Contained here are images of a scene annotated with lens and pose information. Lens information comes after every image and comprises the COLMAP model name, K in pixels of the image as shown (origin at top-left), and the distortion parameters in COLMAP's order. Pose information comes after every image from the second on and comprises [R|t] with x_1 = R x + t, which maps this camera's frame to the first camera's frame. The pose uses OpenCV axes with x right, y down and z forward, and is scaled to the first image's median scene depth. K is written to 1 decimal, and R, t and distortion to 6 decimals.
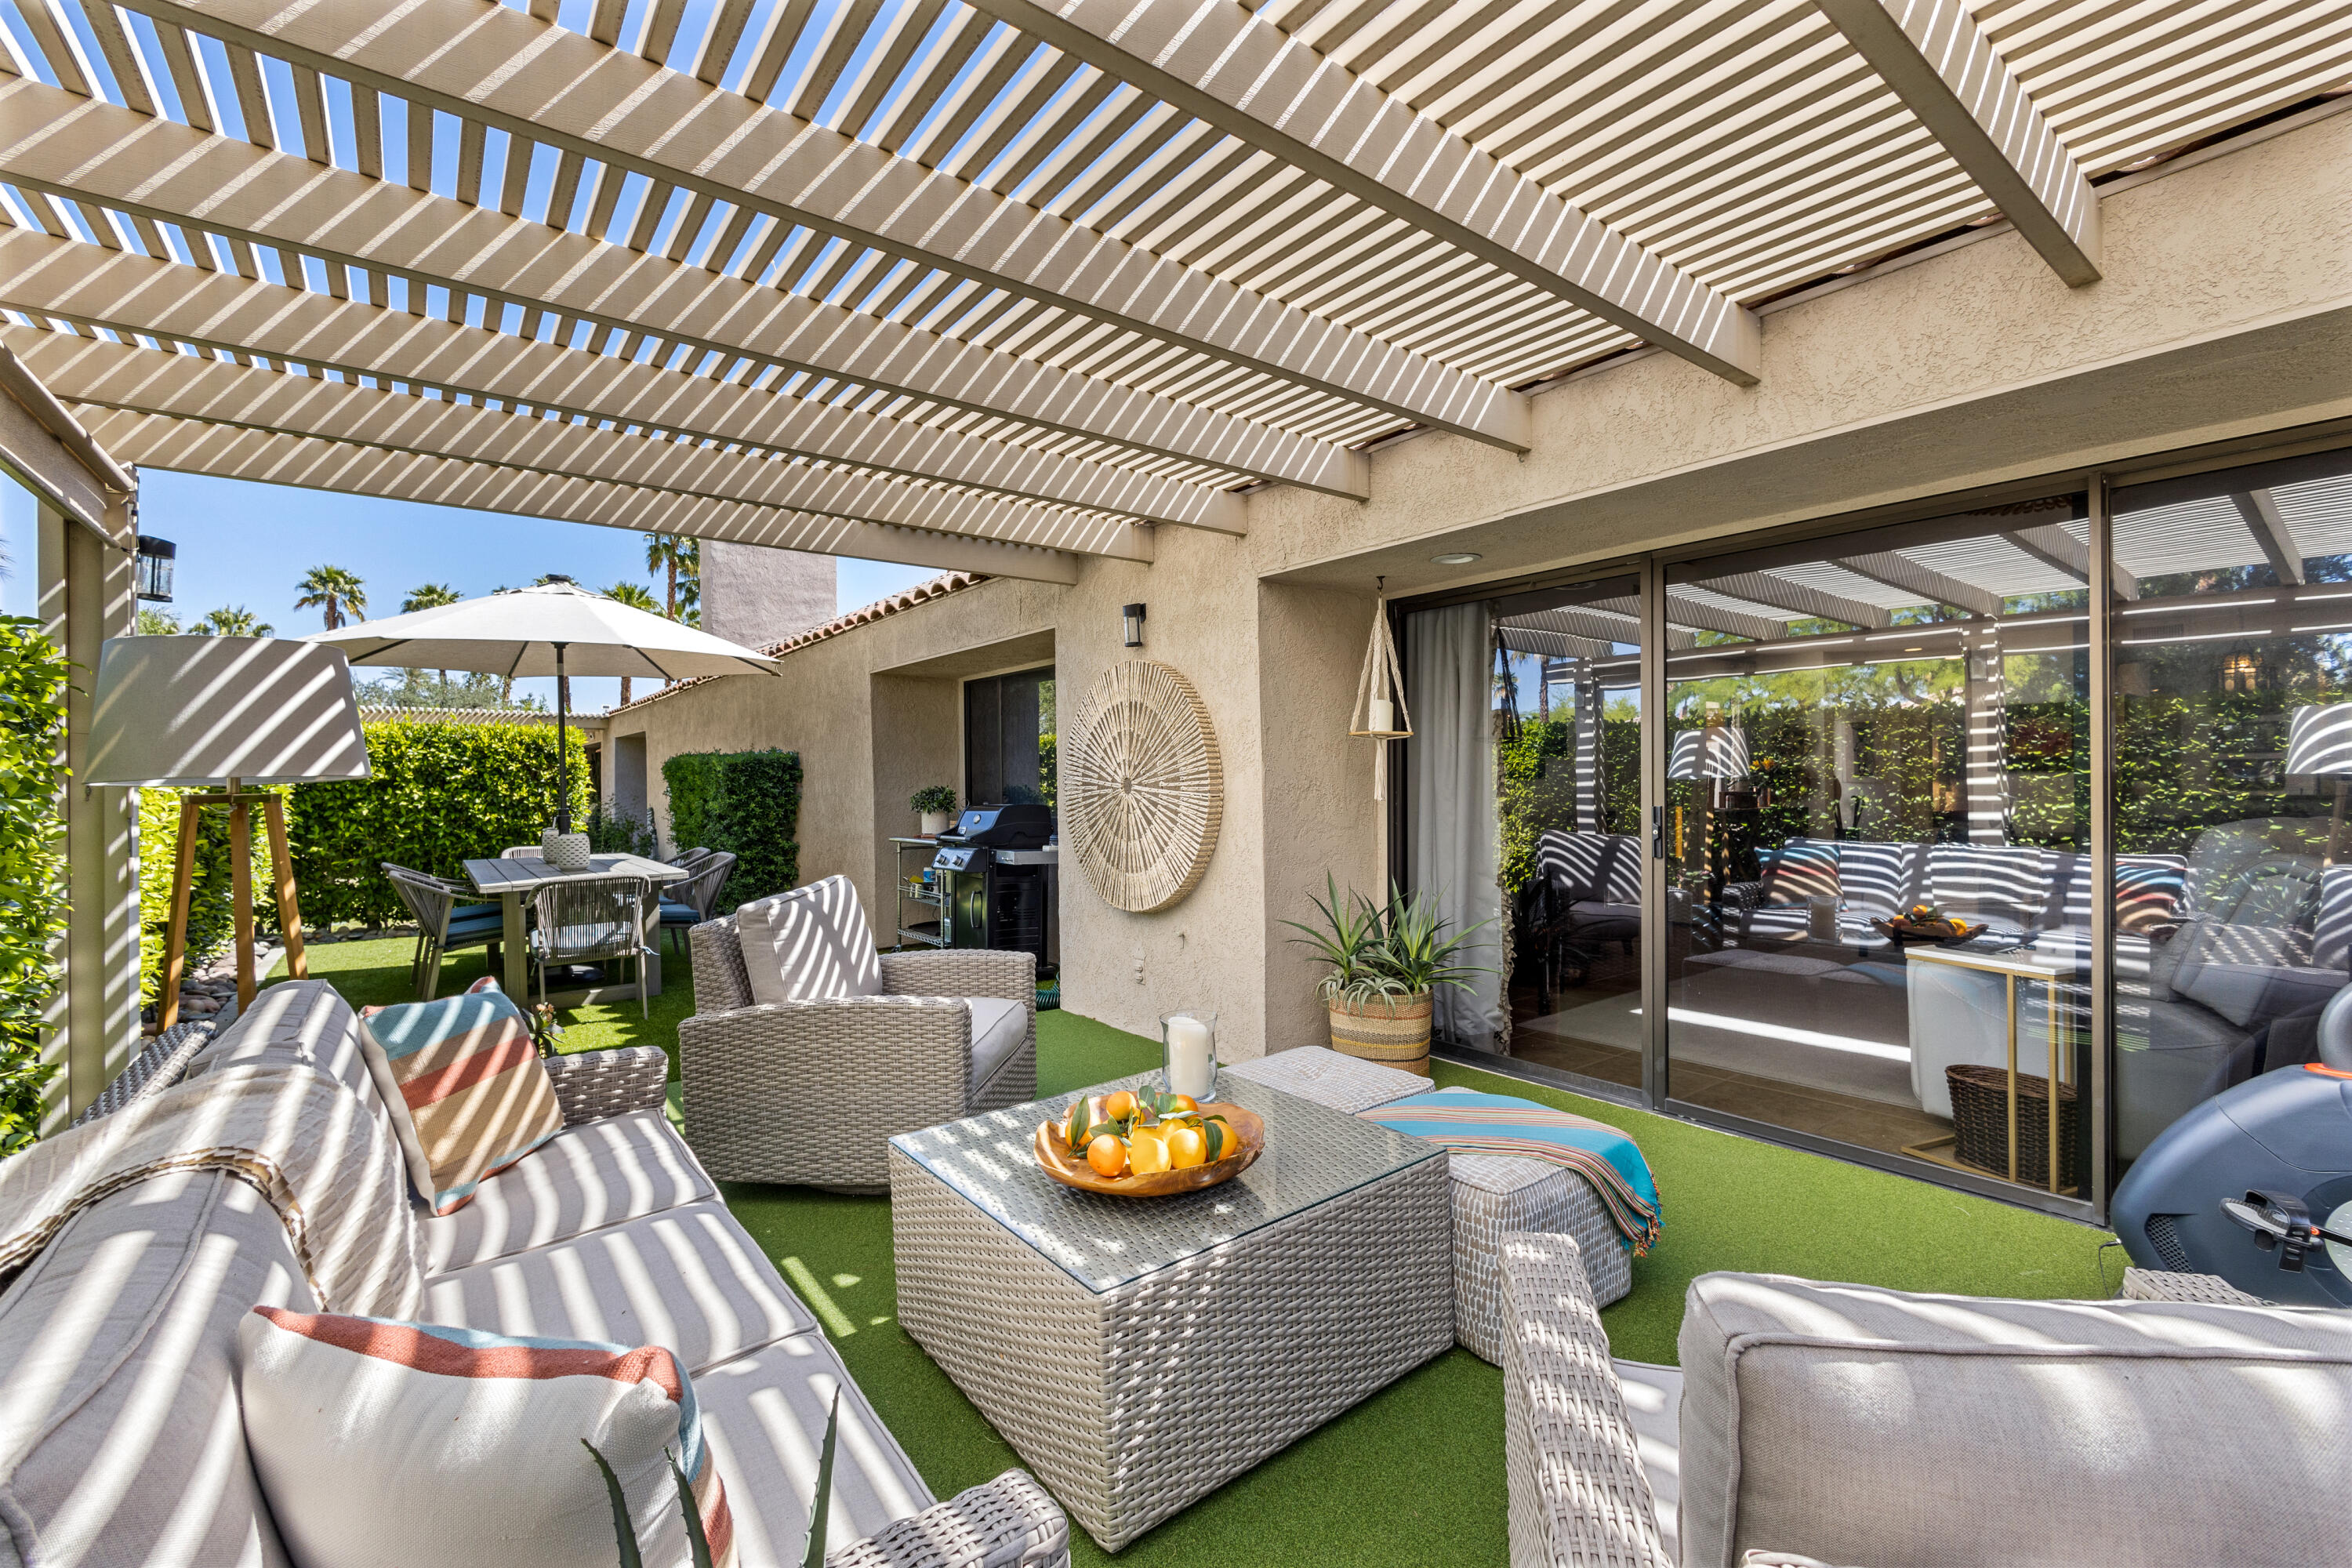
lens RADIAL K [[993.8, 0, 1179.1], [0, 993.8, 775.6], [0, 0, 1]] dist [-0.005568, -0.000113]
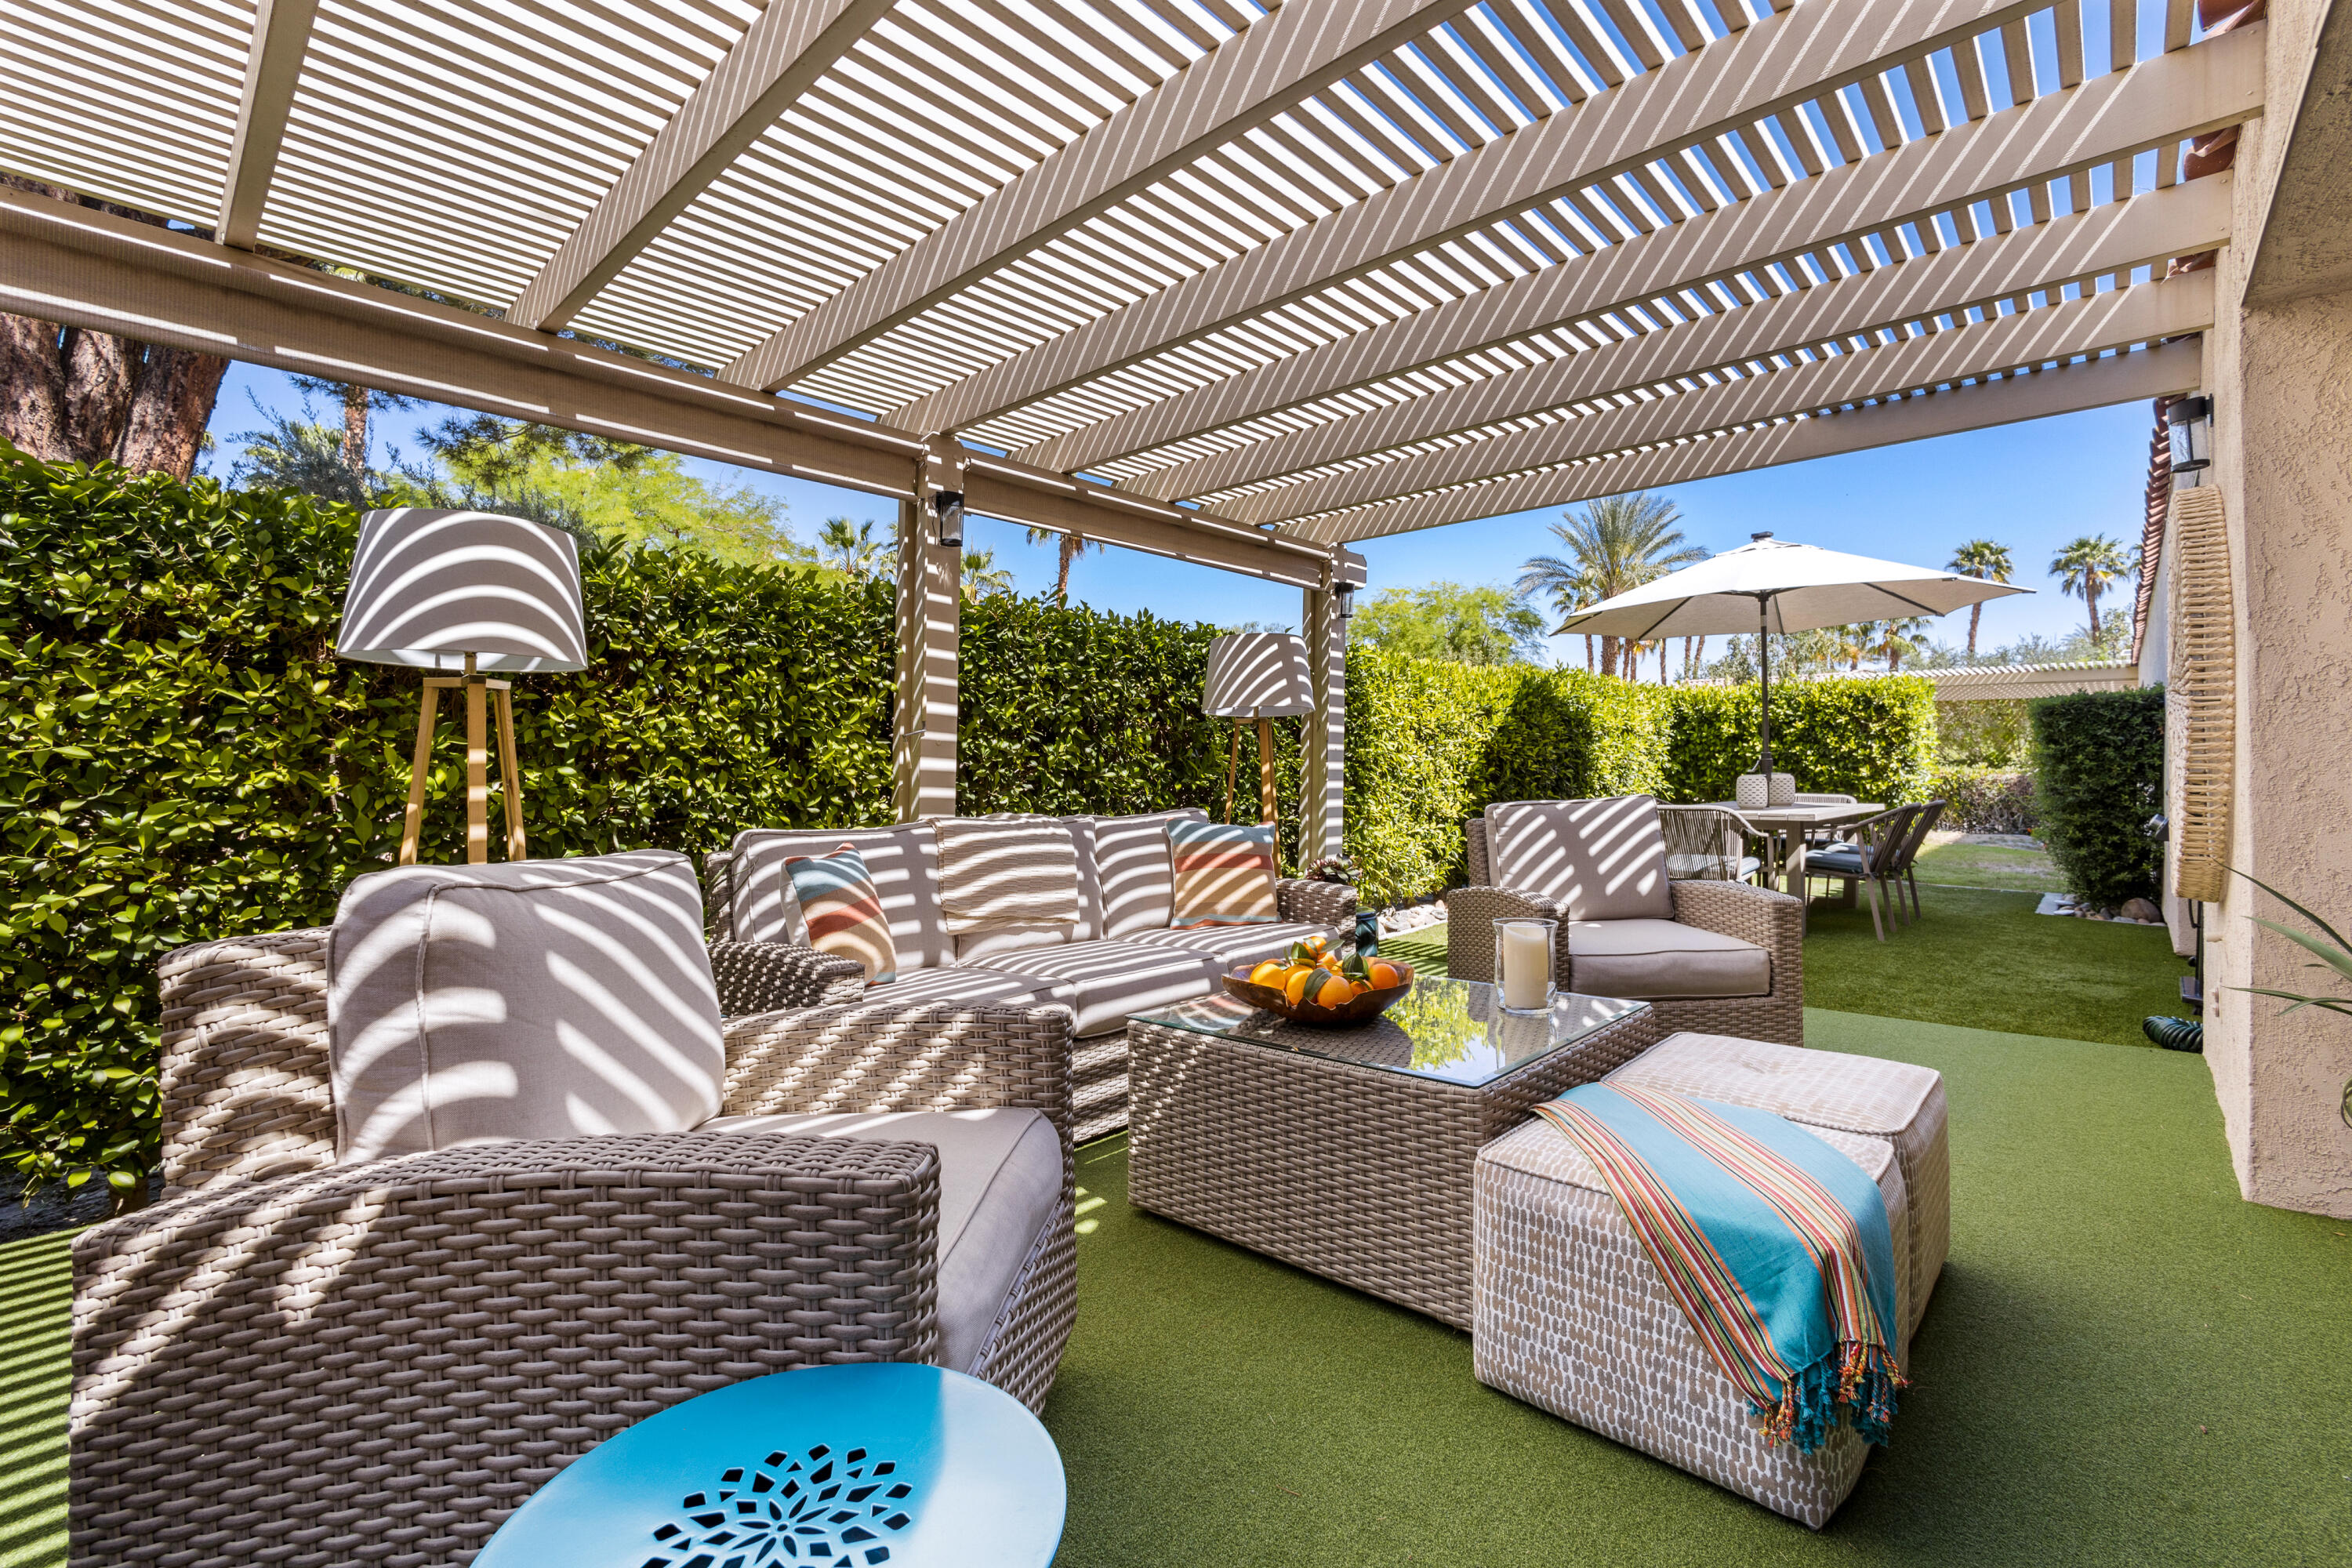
lens RADIAL K [[1018.5, 0, 1176.0], [0, 1018.5, 784.0], [0, 0, 1]] dist [0.000907, 0.000133]
pose [[0.153891, 0.026541, -0.987731, 0.263083], [0.003821, 0.999616, 0.027456, 0.025737], [0.988080, -0.008000, 0.153731, 0.157892]]
